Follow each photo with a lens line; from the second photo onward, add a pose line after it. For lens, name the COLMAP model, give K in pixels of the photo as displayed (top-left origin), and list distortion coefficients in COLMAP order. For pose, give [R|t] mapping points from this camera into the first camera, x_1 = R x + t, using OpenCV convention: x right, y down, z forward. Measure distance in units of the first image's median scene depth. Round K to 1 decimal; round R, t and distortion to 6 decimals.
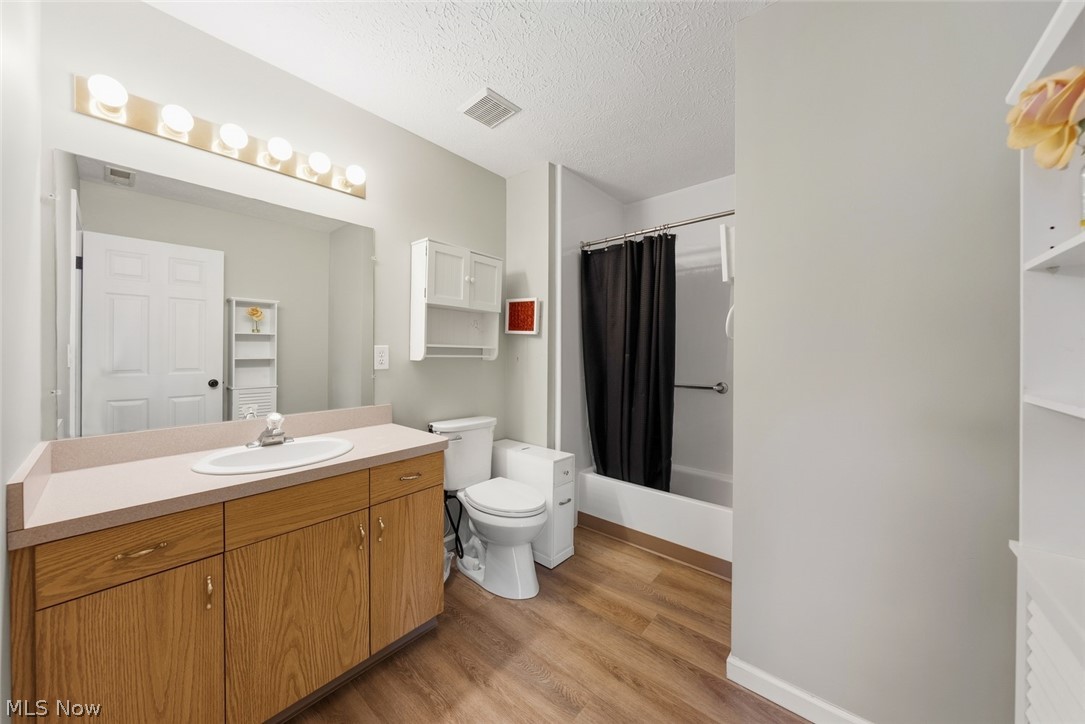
lens RADIAL K [[374.7, 0, 542.8], [0, 374.7, 352.7], [0, 0, 1]] dist [-0.001201, 0.000183]
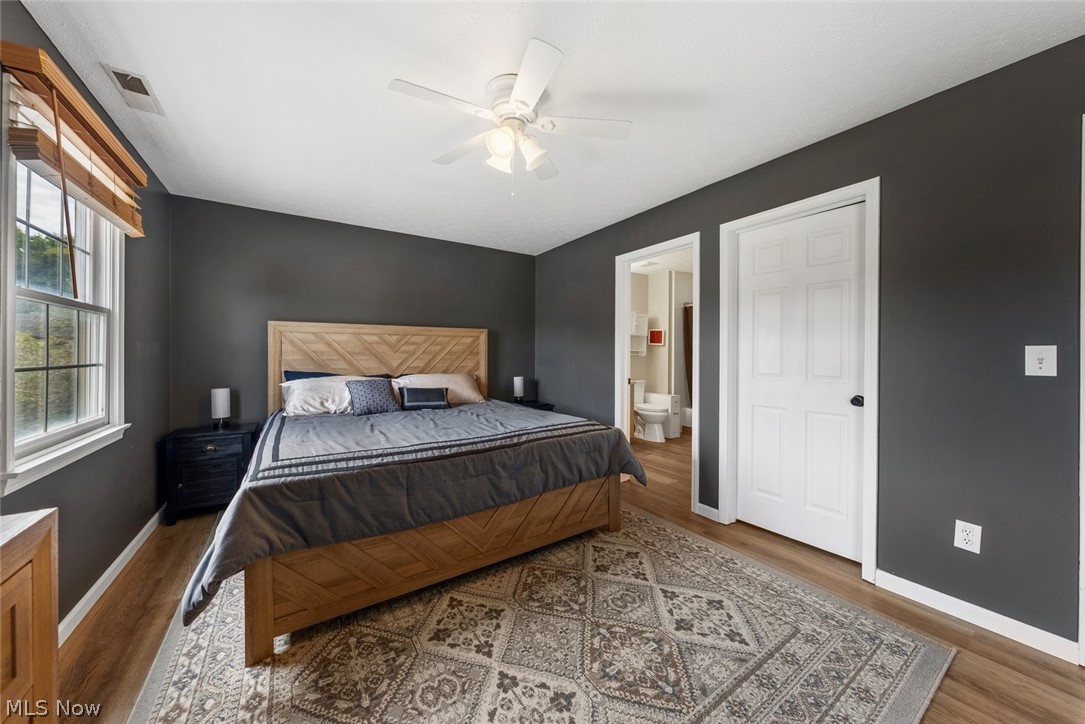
lens RADIAL K [[378.0, 0, 543.3], [0, 378.0, 353.7], [0, 0, 1]] dist [-0.000876, 0.000011]
pose [[0.959801, 0.000363, -0.280683, -0.071374], [-0.000260, 1.000000, 0.000405, 0.004366], [0.280683, -0.000316, 0.959801, -1.454612]]
